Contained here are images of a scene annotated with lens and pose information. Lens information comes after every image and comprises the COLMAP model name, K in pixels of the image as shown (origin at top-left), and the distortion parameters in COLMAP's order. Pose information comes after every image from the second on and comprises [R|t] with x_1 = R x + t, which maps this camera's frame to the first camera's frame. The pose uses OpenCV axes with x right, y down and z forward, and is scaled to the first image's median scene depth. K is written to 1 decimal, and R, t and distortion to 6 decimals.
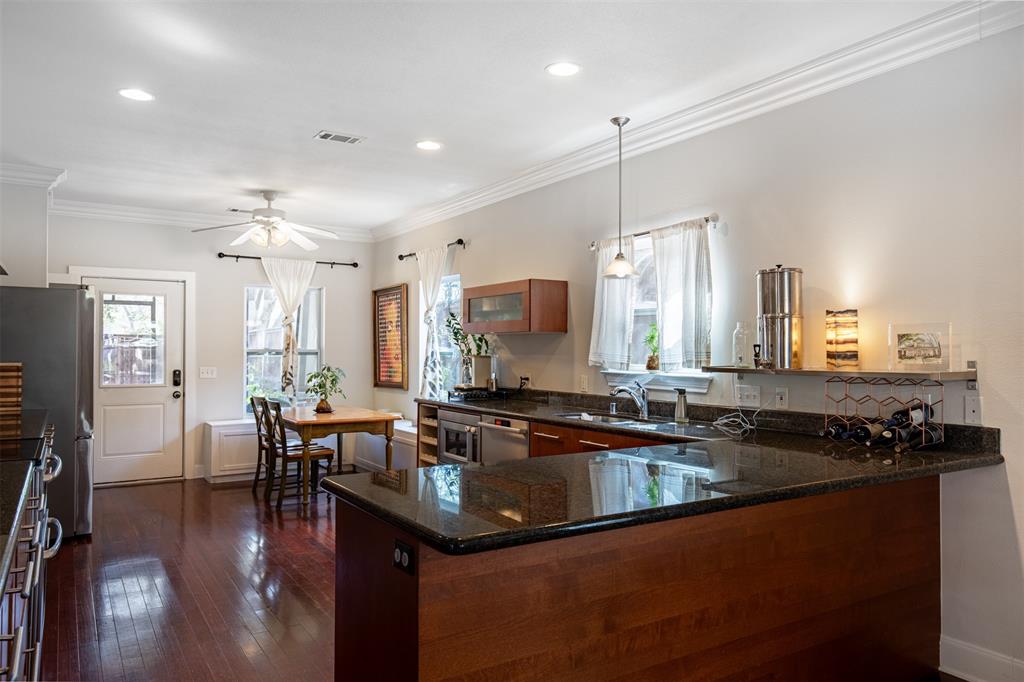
lens RADIAL K [[709.6, 0, 511.4], [0, 709.6, 344.8], [0, 0, 1]] dist [0.008549, -0.004679]
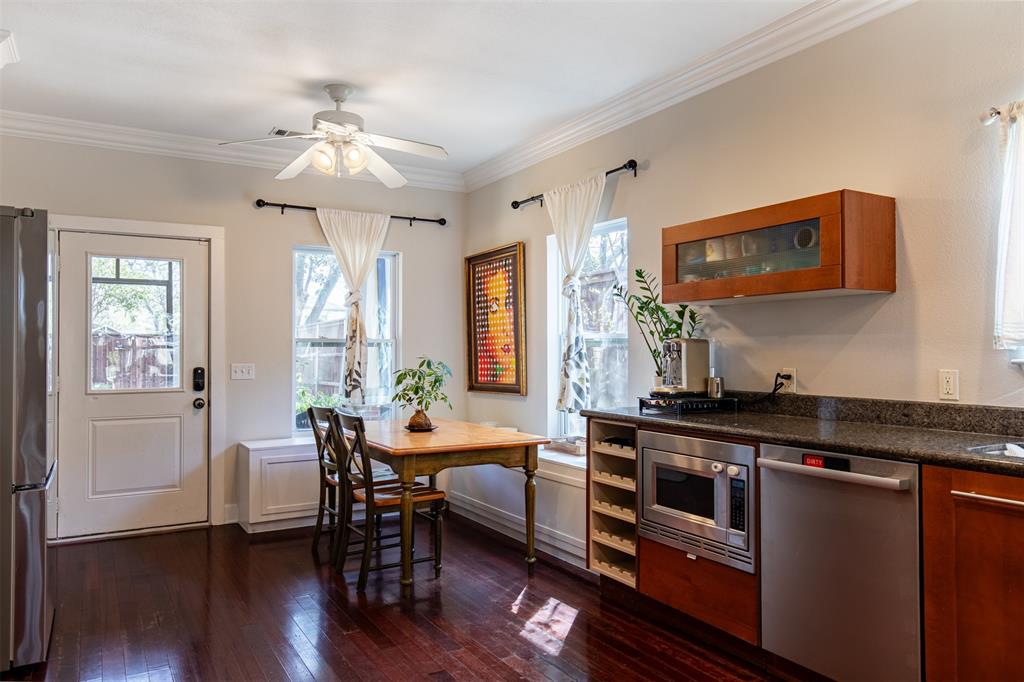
lens RADIAL K [[709.6, 0, 513.2], [0, 709.6, 343.6], [0, 0, 1]] dist [0.008549, -0.004679]
pose [[0.999567, -0.006869, -0.028621, -0.177698], [0.006749, 0.999968, -0.004287, 0.020718], [0.028650, 0.004091, 0.999581, 0.389788]]
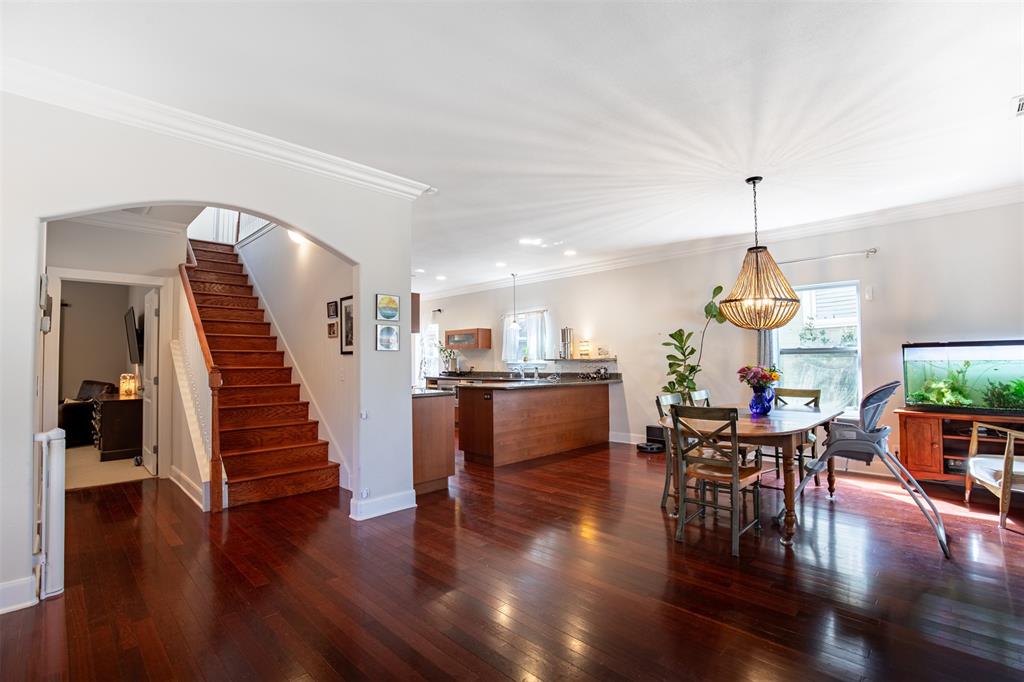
lens RADIAL K [[467.5, 0, 515.0], [0, 467.5, 341.9], [0, 0, 1]] dist [-0.035389, 0.000413]
pose [[0.972669, -0.001363, 0.232190, -0.205429], [0.009457, 0.999386, -0.033749, 0.014735], [-0.232002, 0.035022, 0.972085, -0.600710]]
